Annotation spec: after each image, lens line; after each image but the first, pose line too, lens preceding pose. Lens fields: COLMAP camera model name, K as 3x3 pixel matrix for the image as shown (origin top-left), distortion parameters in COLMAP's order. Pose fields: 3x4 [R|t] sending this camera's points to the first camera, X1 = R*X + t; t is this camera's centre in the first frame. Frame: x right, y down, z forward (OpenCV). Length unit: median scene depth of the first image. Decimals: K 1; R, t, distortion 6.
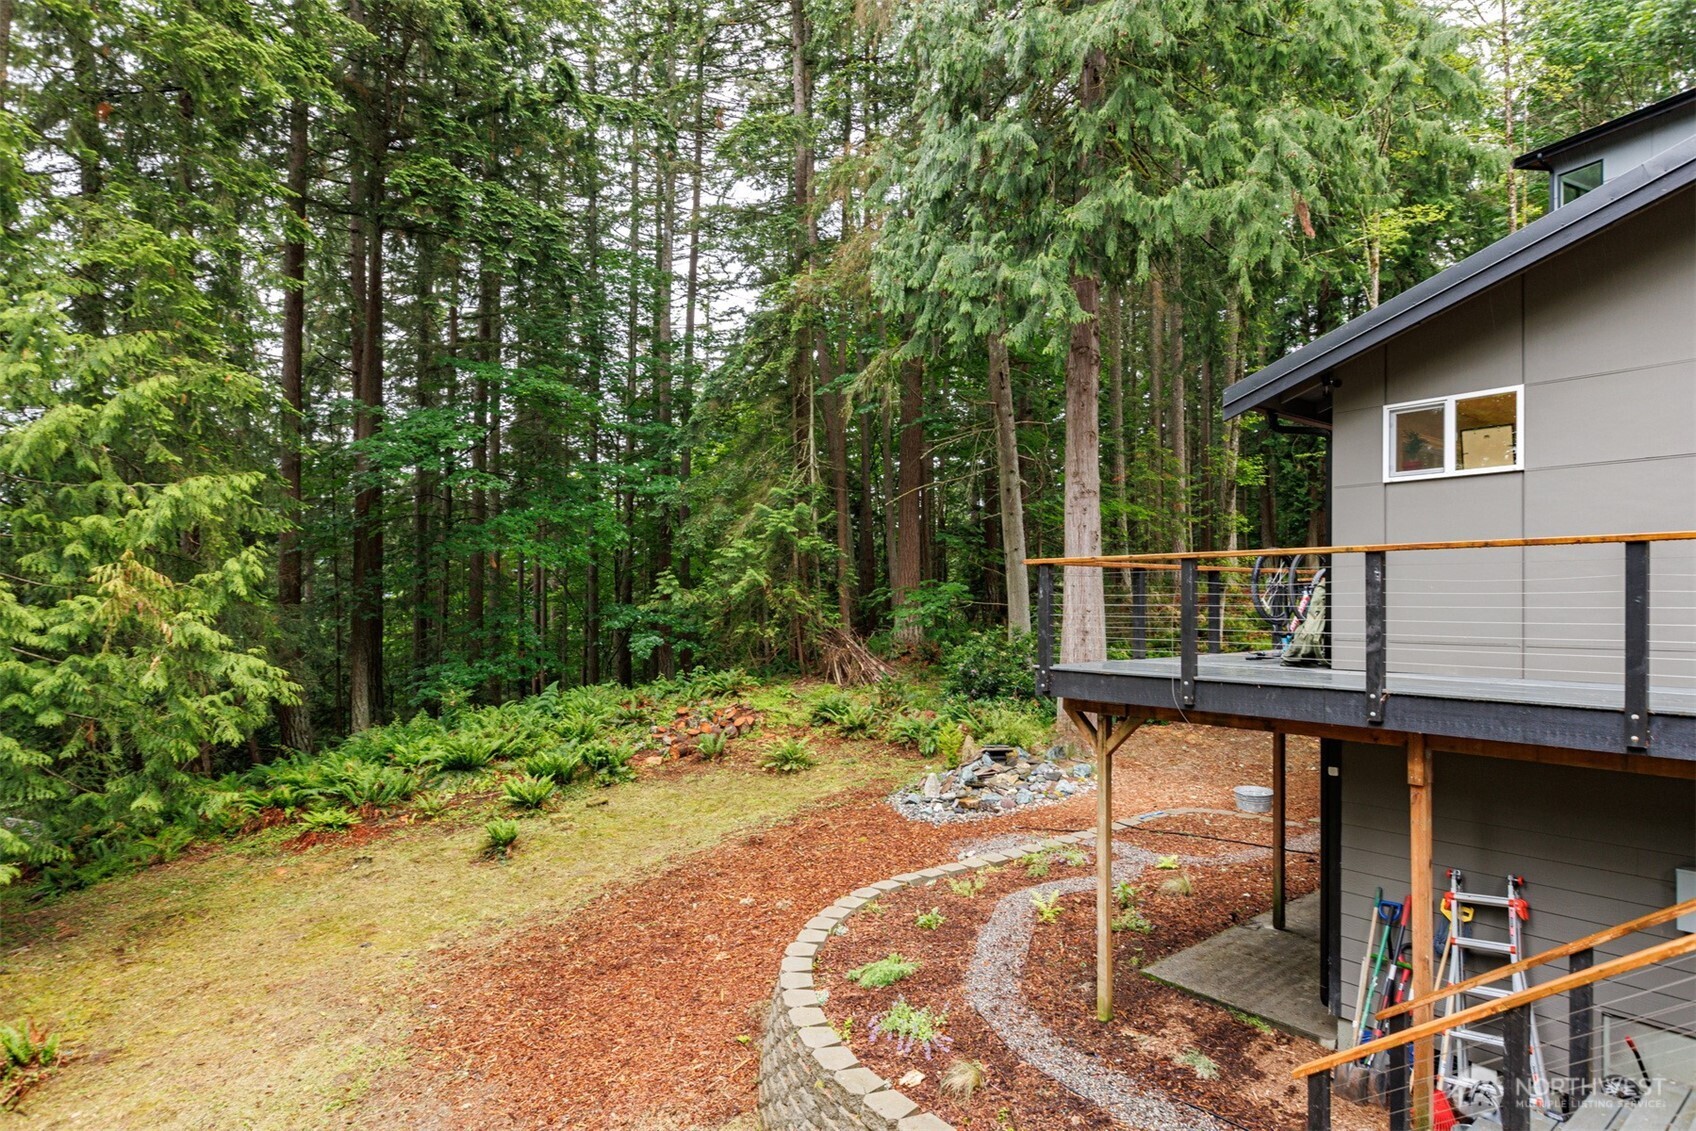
lens RADIAL K [[849.2, 0, 859.6], [0, 849.2, 579.1], [0, 0, 1]] dist [0.001093, -0.000112]
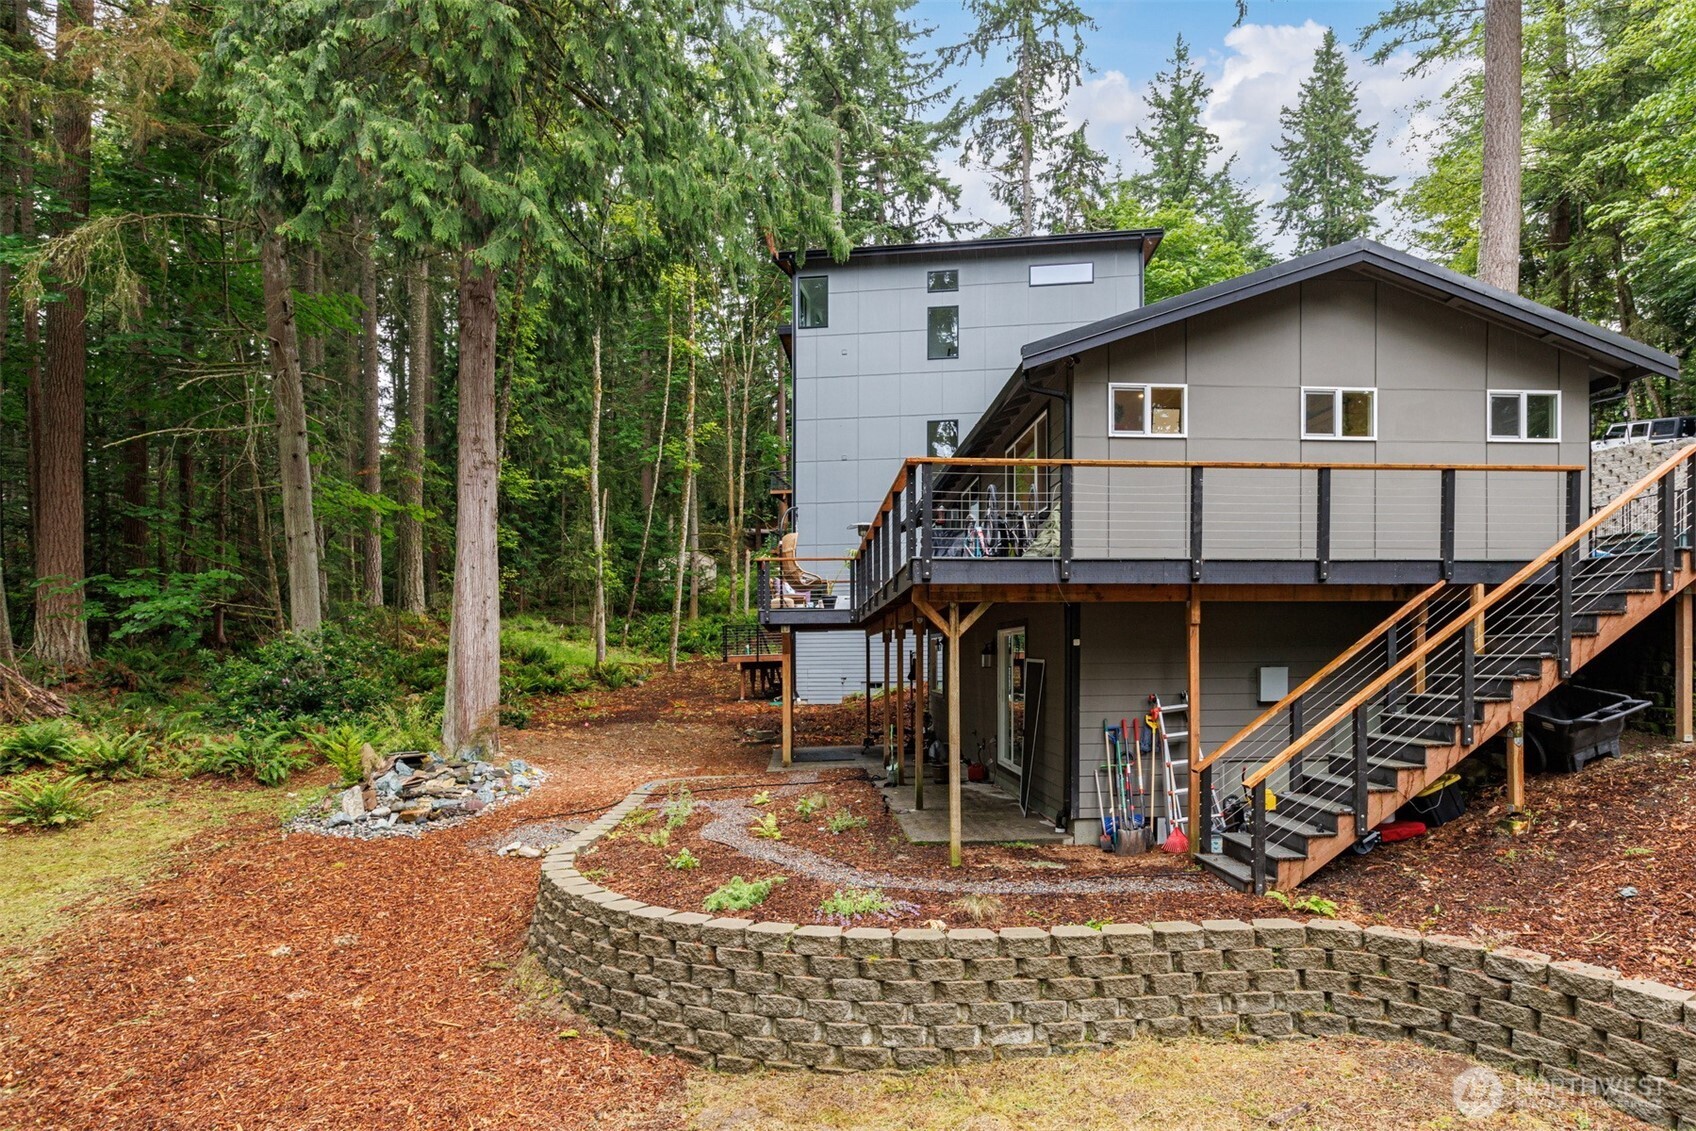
lens RADIAL K [[915.7, 0, 847.4], [0, 915.7, 642.3], [0, 0, 1]] dist [0.002333, 0.000942]
pose [[0.615853, 0.006681, 0.787833, -0.491862], [-0.023190, 0.999685, 0.009650, 0.129648], [-0.787520, -0.024213, 0.615814, 0.223012]]
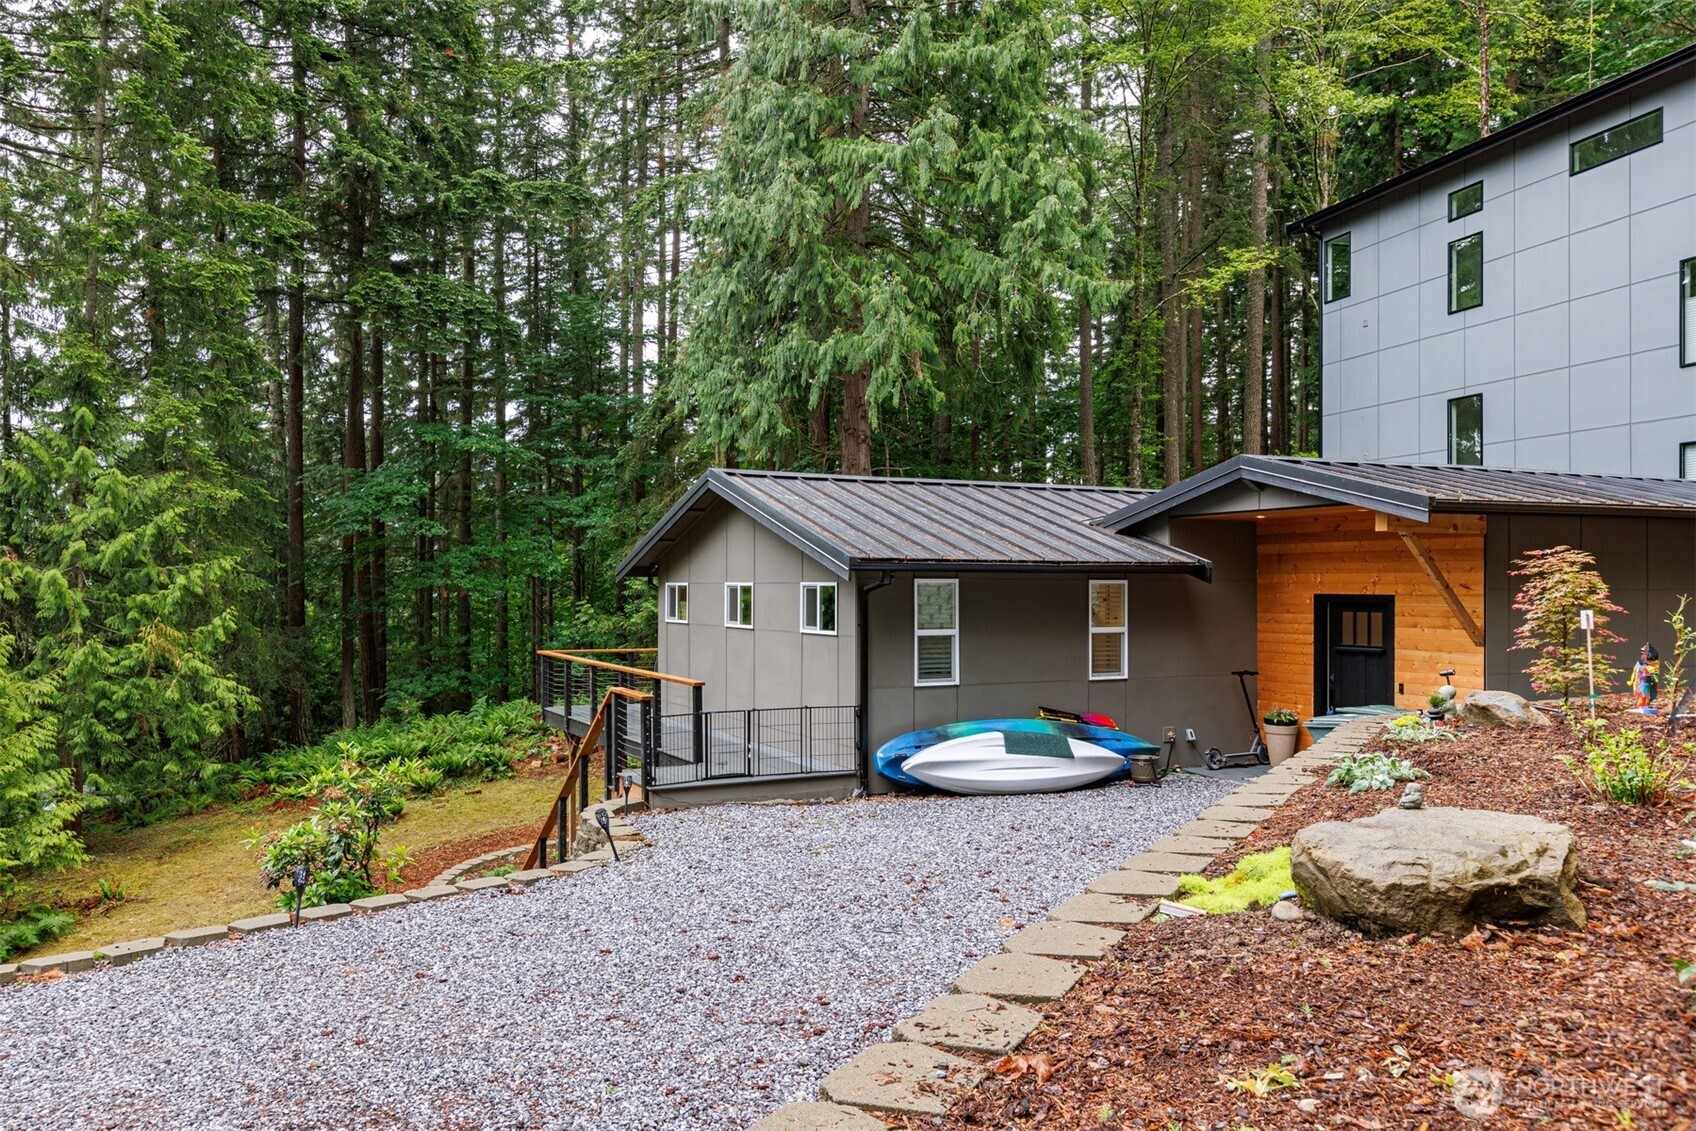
lens RADIAL K [[1216.6, 0, 843.6], [0, 1216.6, 567.9], [0, 0, 1]] dist [0.000157, 0.002573]
pose [[0.969590, 0.004439, -0.244695, 0.942465], [0.000661, 0.999784, 0.020754, -0.162208], [0.244734, -0.020285, 0.969378, -0.904826]]
